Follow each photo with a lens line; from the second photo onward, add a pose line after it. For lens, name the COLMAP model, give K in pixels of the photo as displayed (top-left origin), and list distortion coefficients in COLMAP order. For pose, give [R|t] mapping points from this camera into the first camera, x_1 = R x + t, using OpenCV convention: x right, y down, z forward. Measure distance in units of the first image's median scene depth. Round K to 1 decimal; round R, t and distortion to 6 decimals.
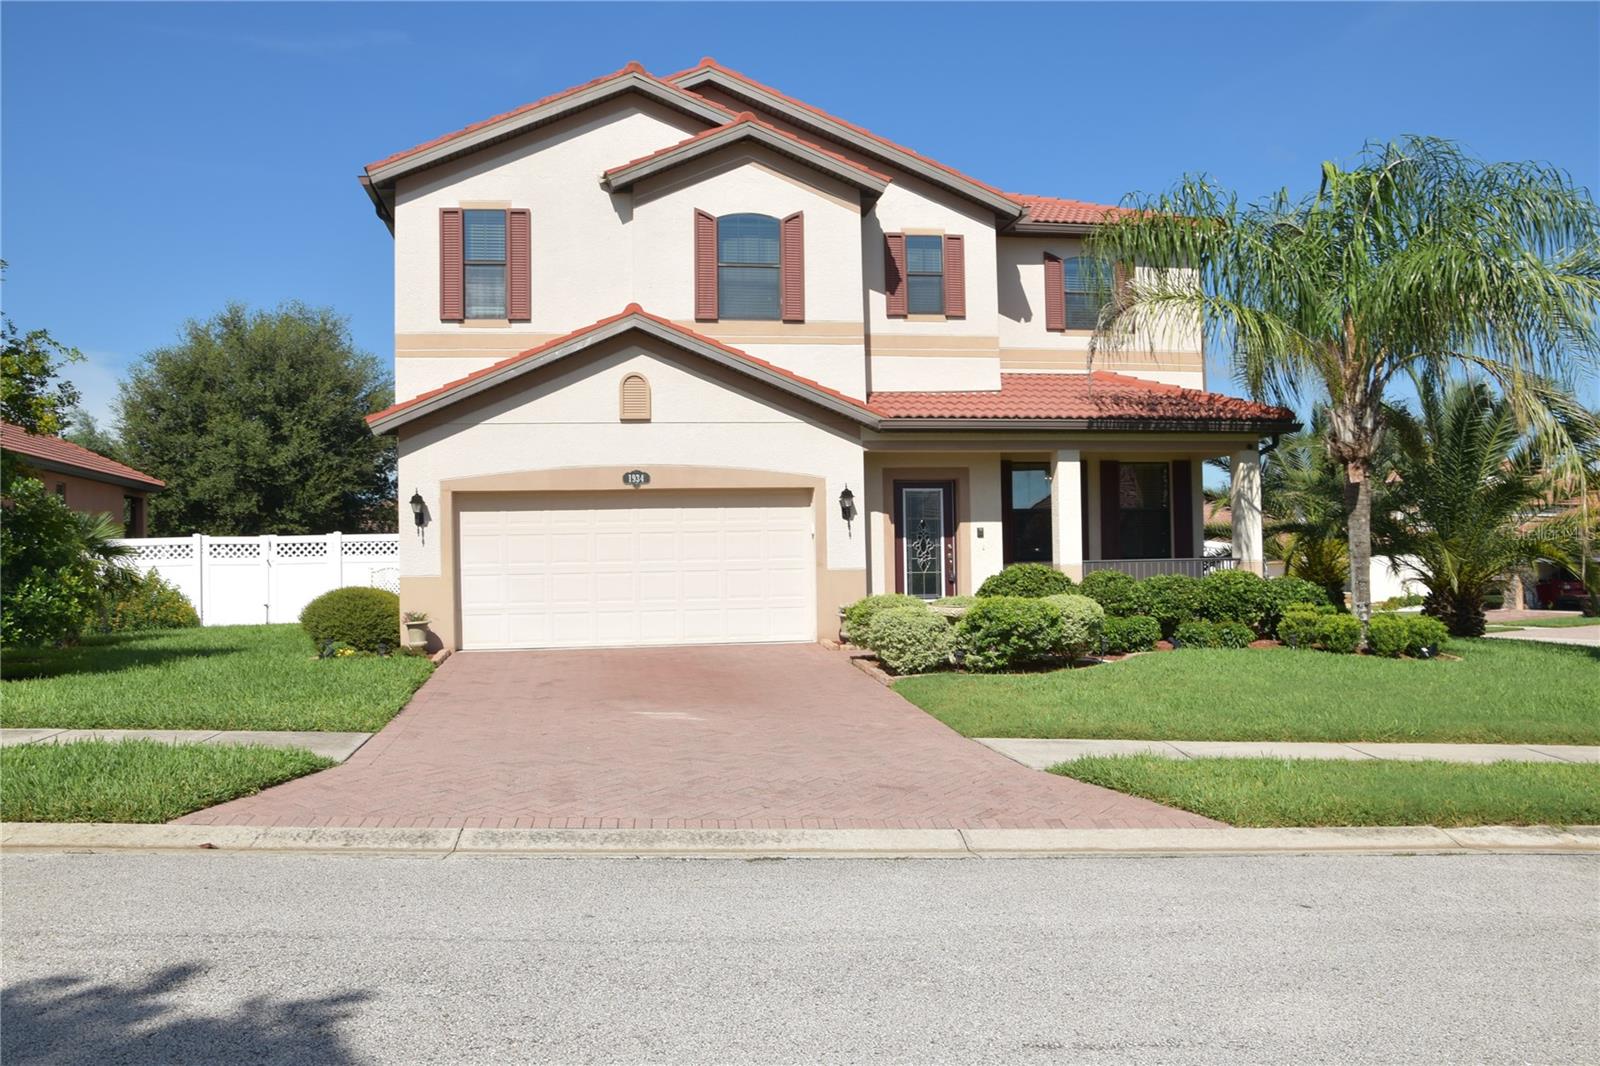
lens RADIAL K [[1265.6, 0, 800.0], [0, 1265.6, 533.0], [0, 0, 1]] dist [-0.171057, 0.124176]
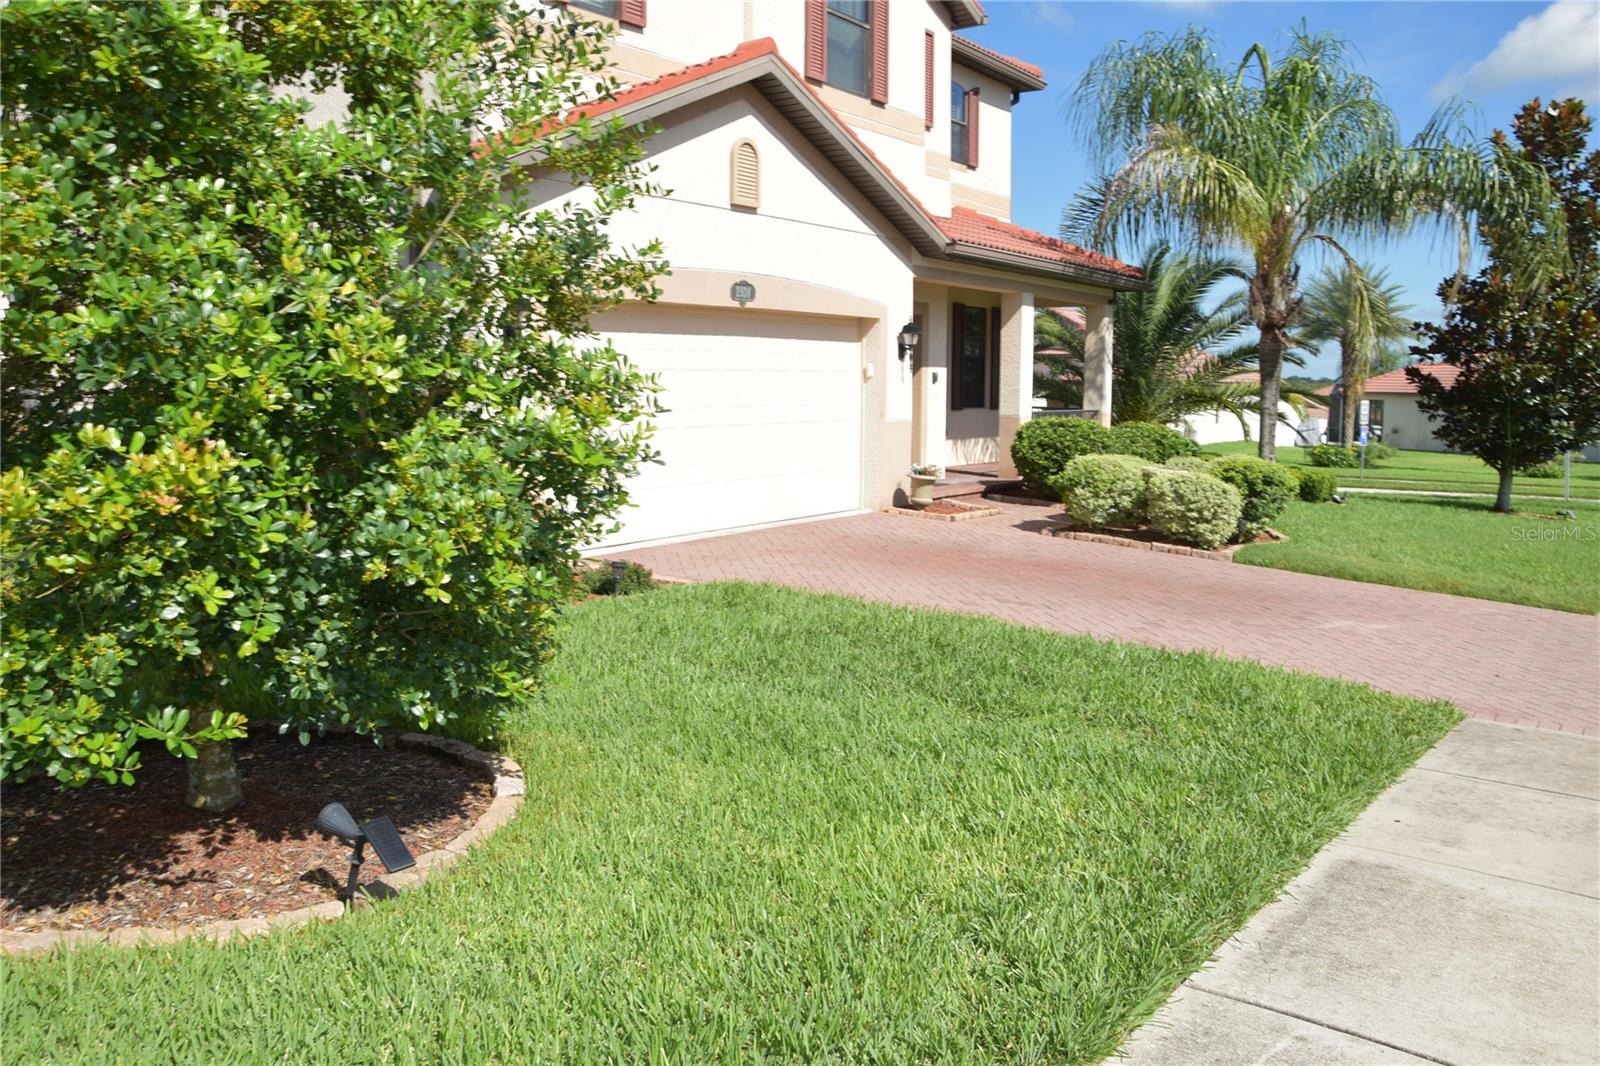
lens RADIAL K [[1265.6, 0, 800.0], [0, 1265.6, 533.0], [0, 0, 1]] dist [-0.171057, 0.124176]
pose [[0.705405, -0.065141, 0.705805, -0.561954], [-0.032312, 0.991777, 0.123829, 0.001385], [-0.708068, -0.110155, 0.697500, 0.445446]]
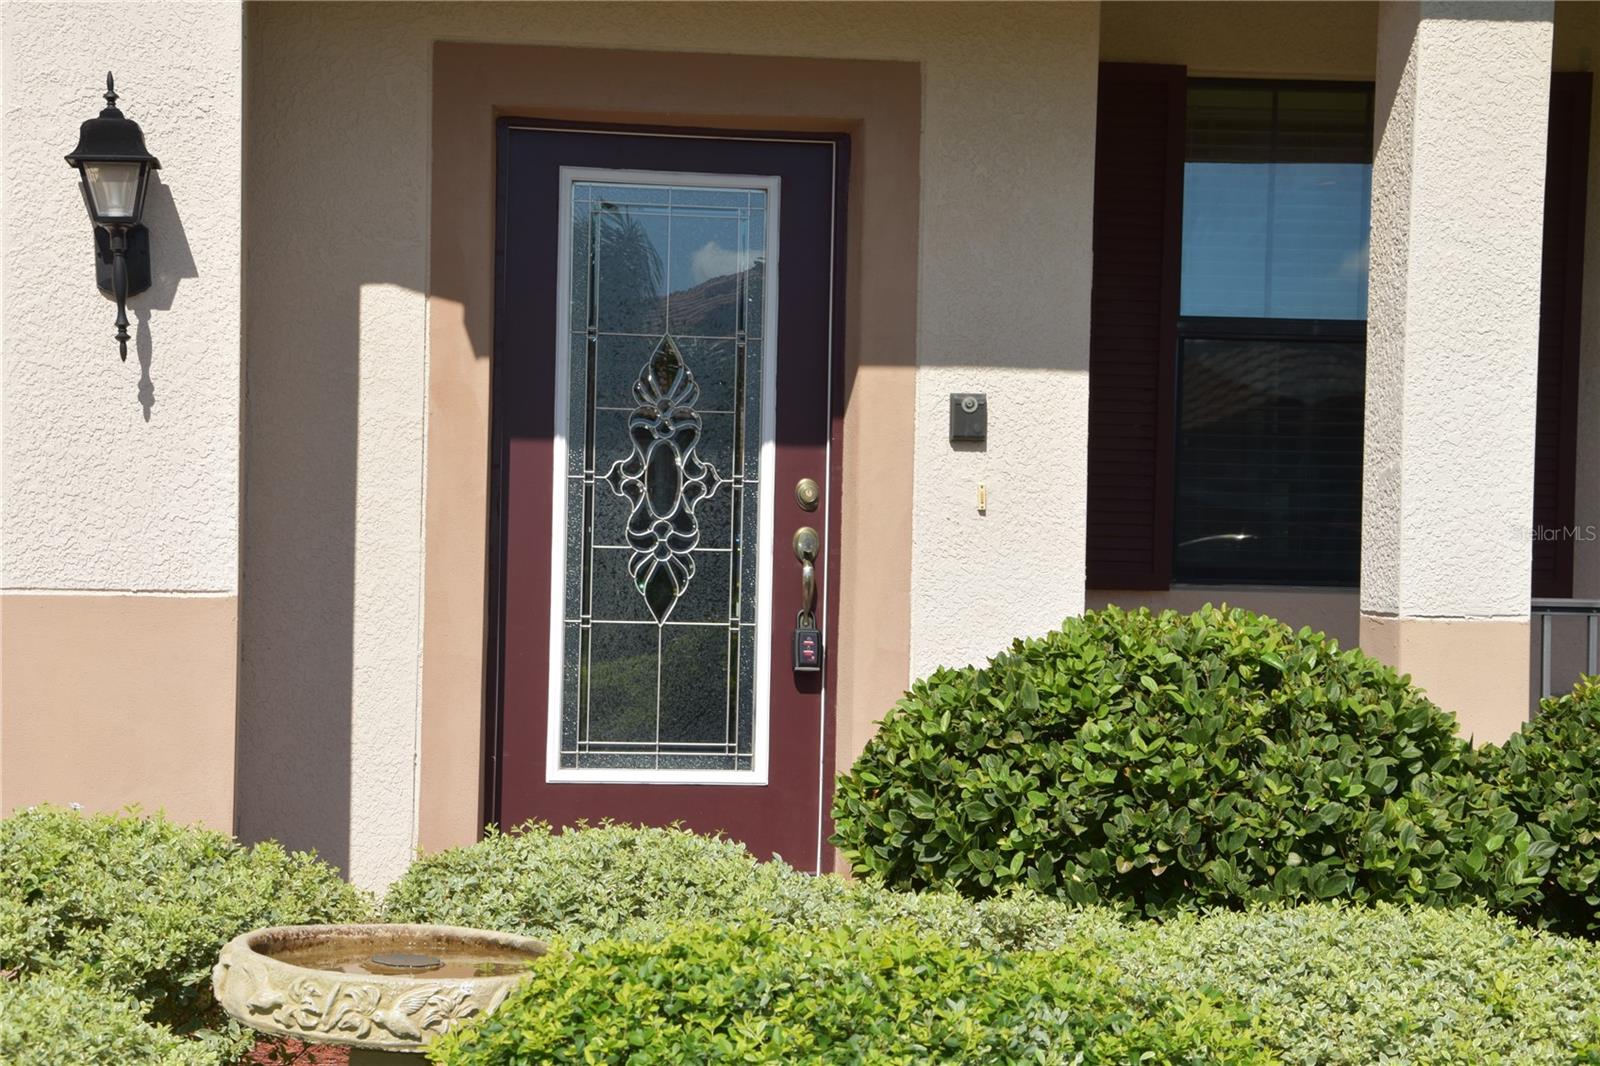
lens RADIAL K [[3078.8, 0, 800.0], [0, 3078.8, 533.0], [0, 0, 1]] dist [0.457019, 0.041320]
pose [[0.999294, 0.037473, -0.002675, 0.121581], [-0.037422, 0.999155, 0.017017, 0.009229], [0.003310, -0.016905, 0.999852, 0.550095]]
